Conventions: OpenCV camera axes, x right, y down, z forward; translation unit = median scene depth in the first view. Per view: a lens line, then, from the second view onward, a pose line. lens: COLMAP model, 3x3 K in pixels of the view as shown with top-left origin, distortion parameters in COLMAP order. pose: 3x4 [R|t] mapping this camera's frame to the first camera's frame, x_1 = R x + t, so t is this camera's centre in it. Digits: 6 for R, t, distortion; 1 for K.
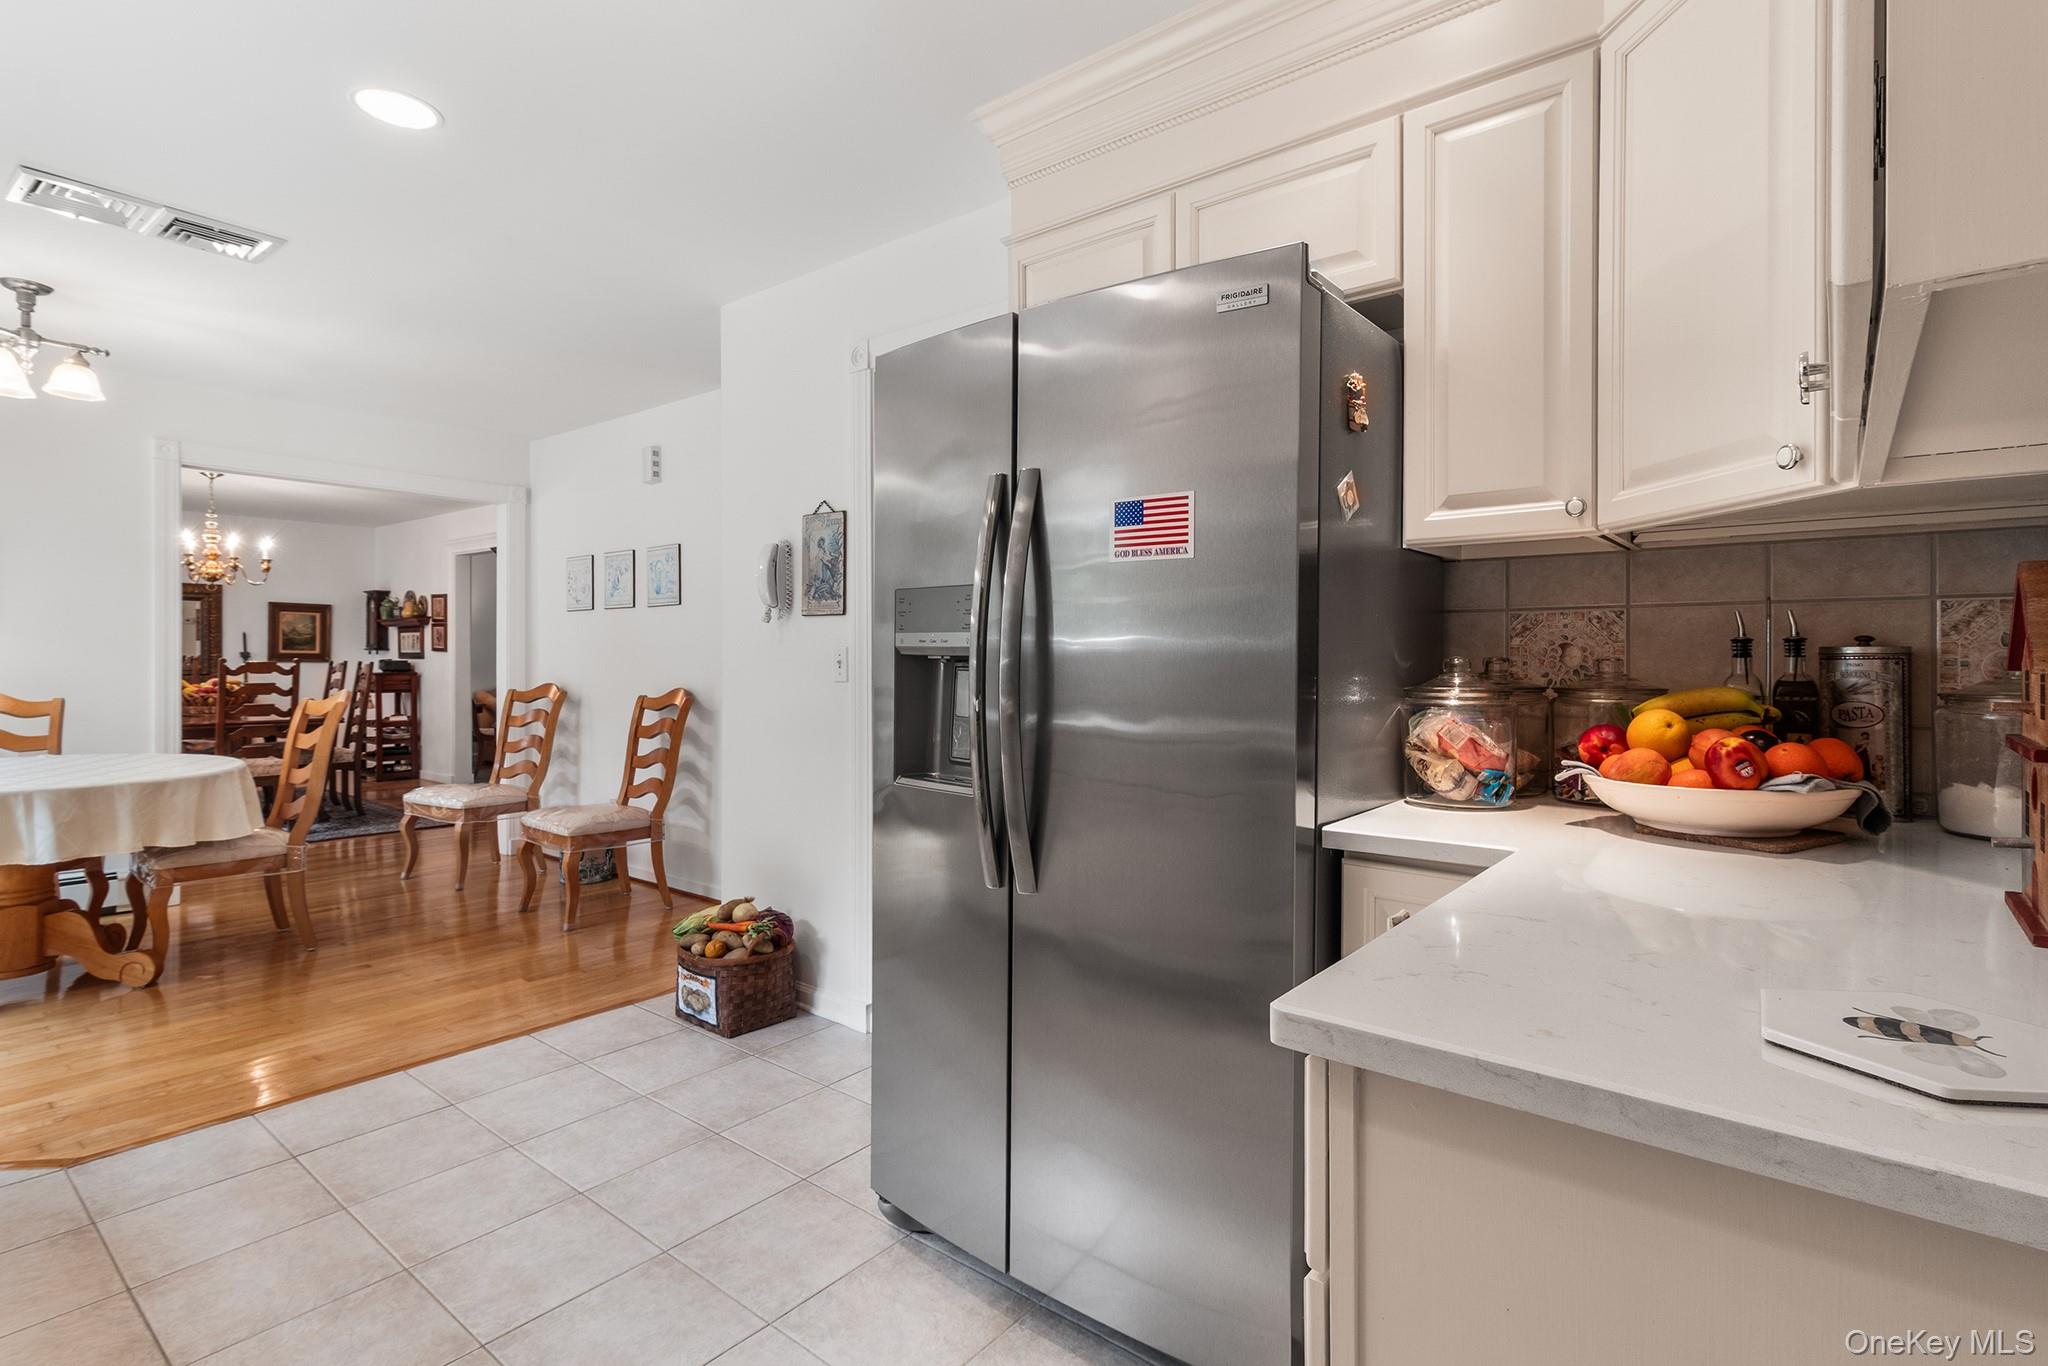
lens RADIAL K [[978.8, 0, 1048.3], [0, 978.8, 663.6], [0, 0, 1]] dist [0.005325, -0.000673]
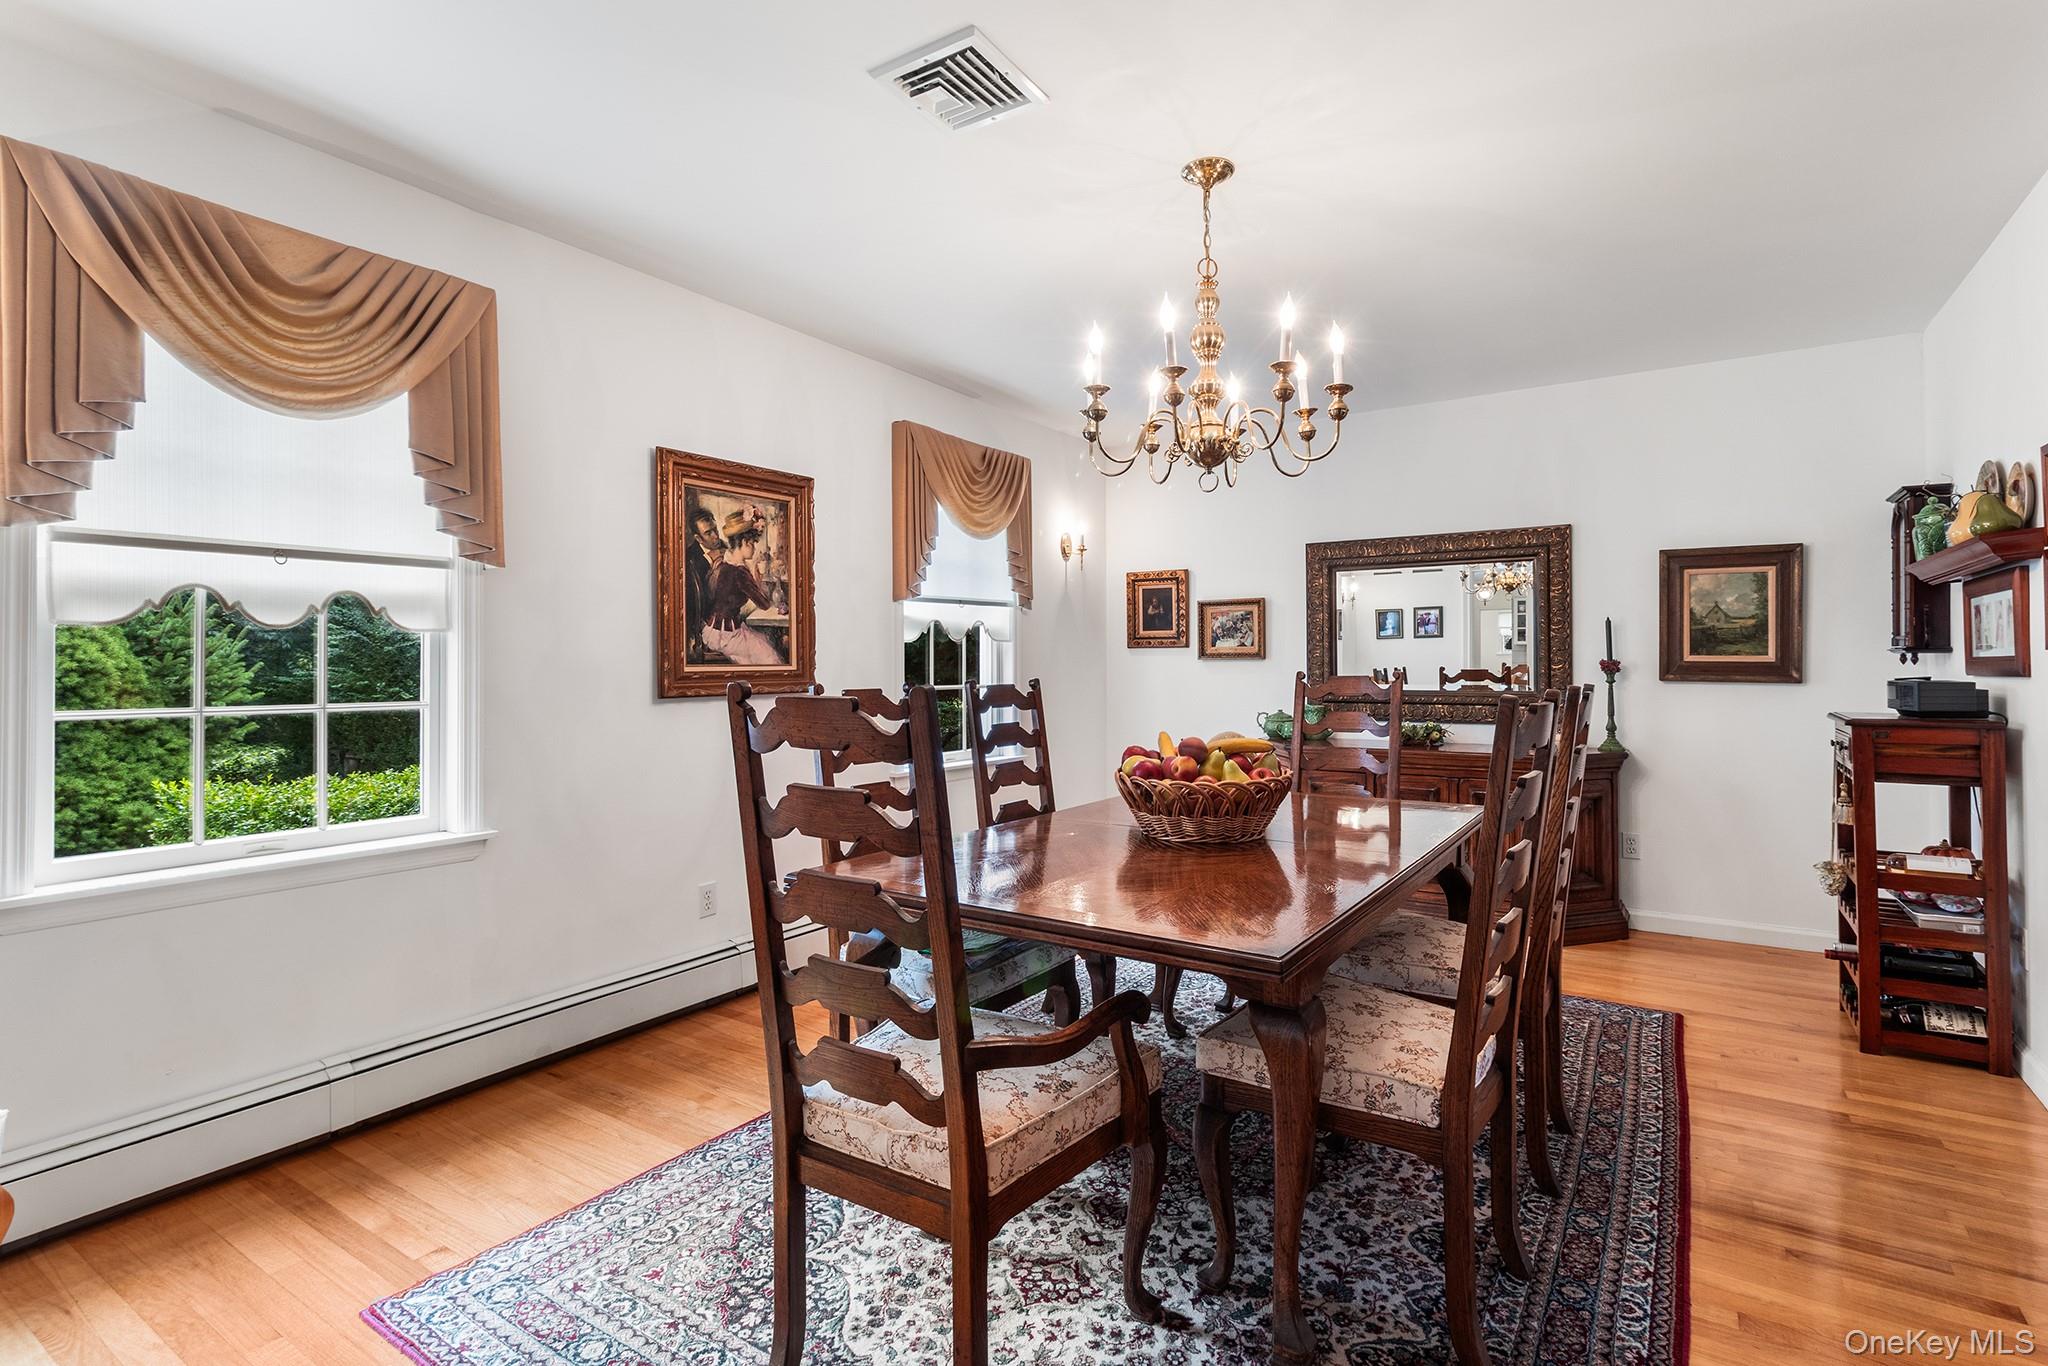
lens RADIAL K [[966.1, 0, 1058.6], [0, 966.1, 669.2], [0, 0, 1]] dist [0.001035, -0.000059]
pose [[0.108836, 0.000833, -0.994059, -1.146557], [-0.005166, 0.999987, 0.000273, -0.018154], [0.994046, 0.005106, 0.108839, 2.046399]]
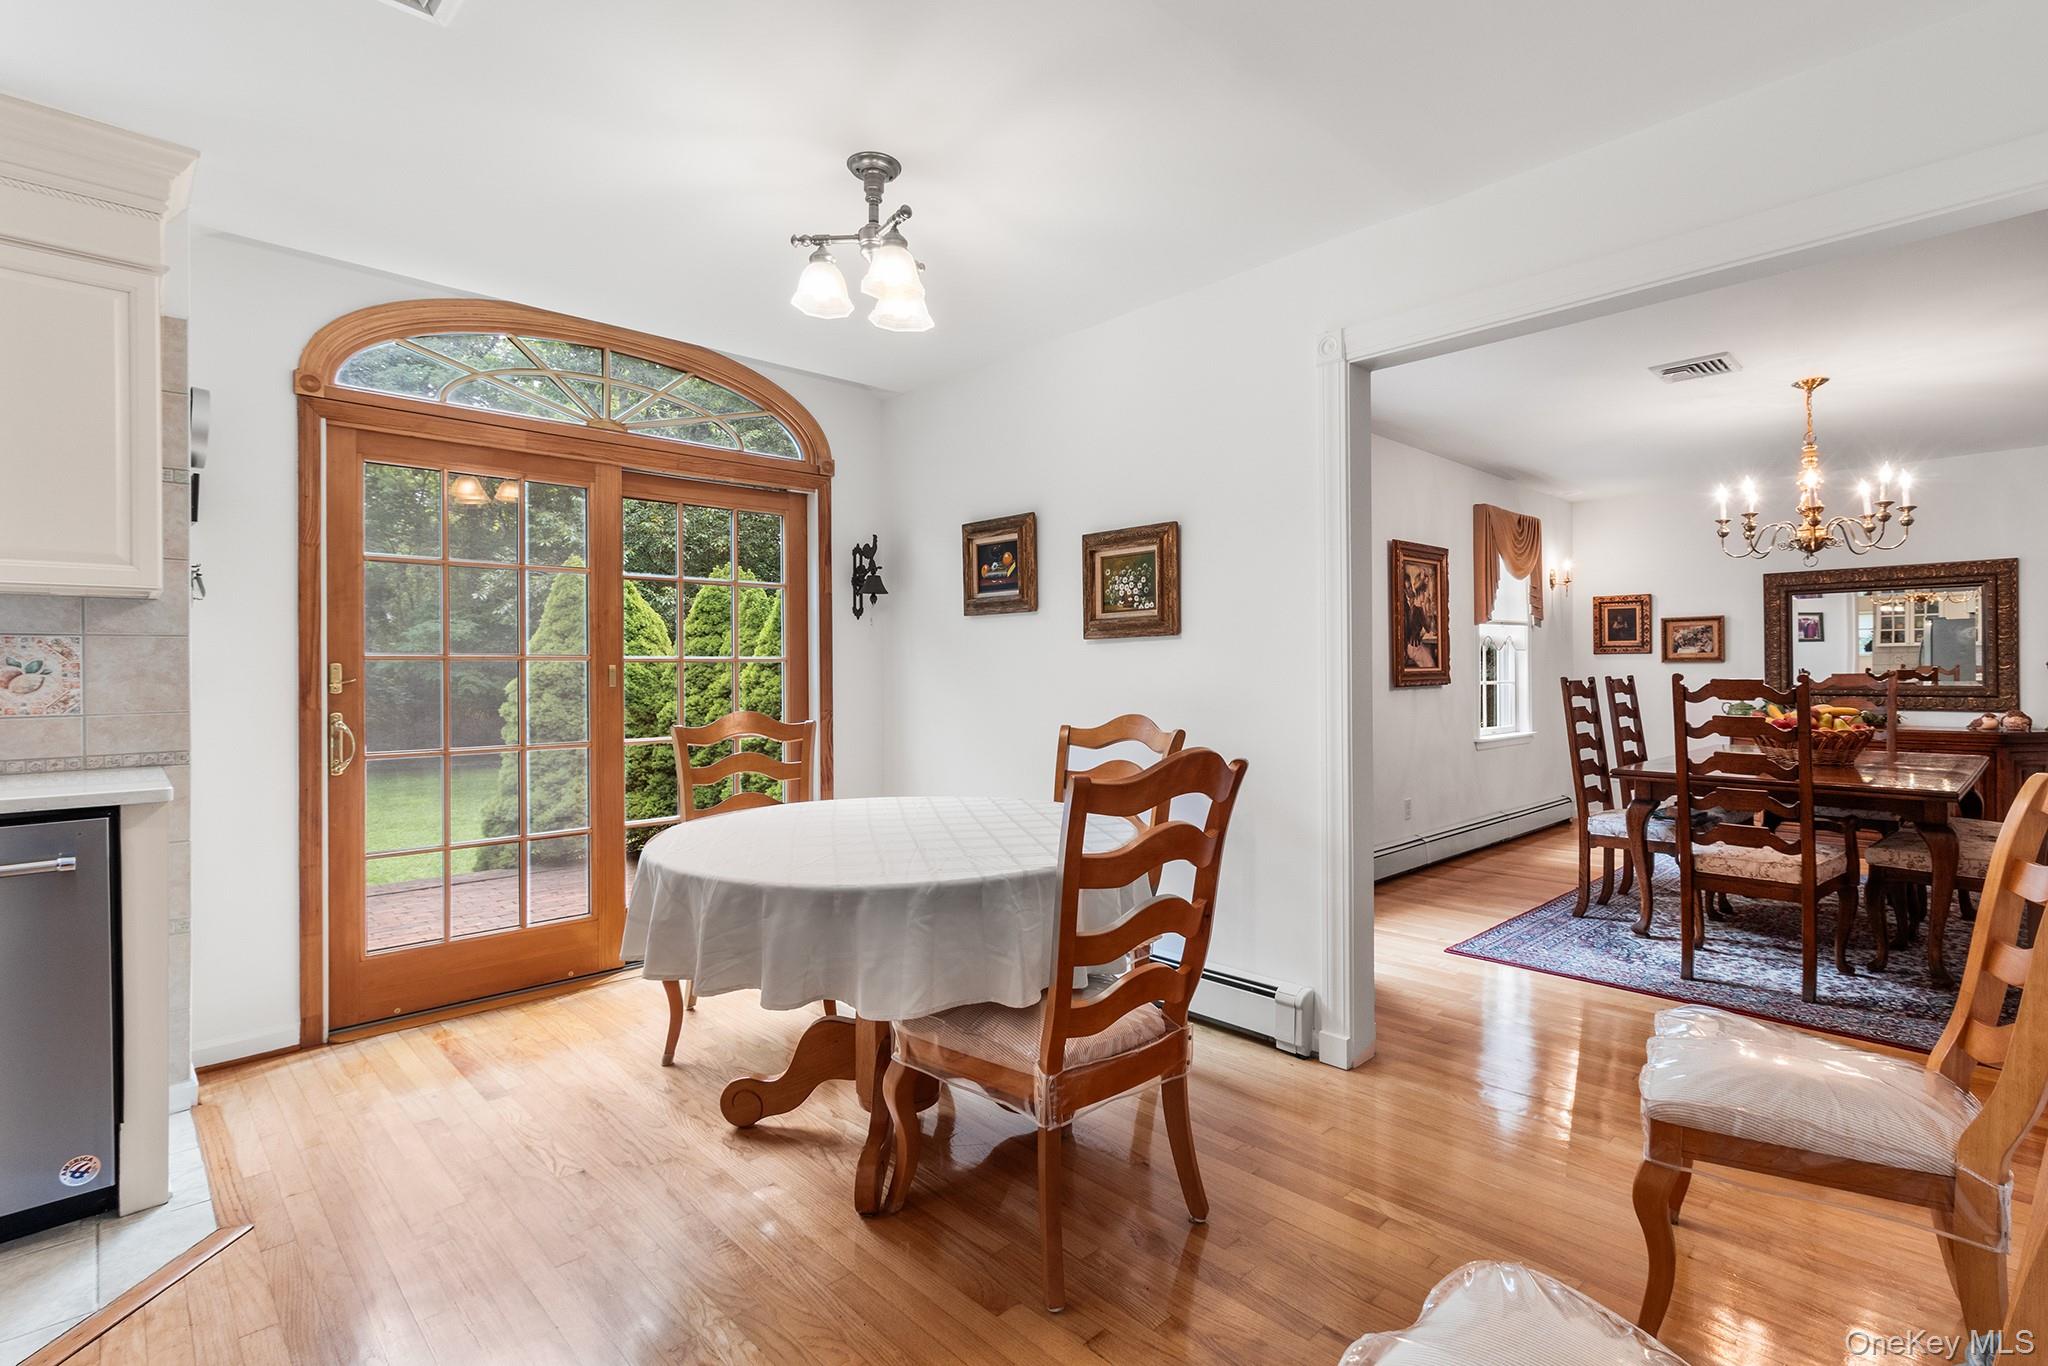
lens RADIAL K [[966.1, 0, 1058.6], [0, 966.1, 669.2], [0, 0, 1]] dist [0.001035, -0.000059]
pose [[-0.122546, -0.004309, -0.992453, -0.363756], [-0.002283, 0.999989, -0.004060, -0.008246], [0.992460, 0.001768, -0.122555, 1.306204]]
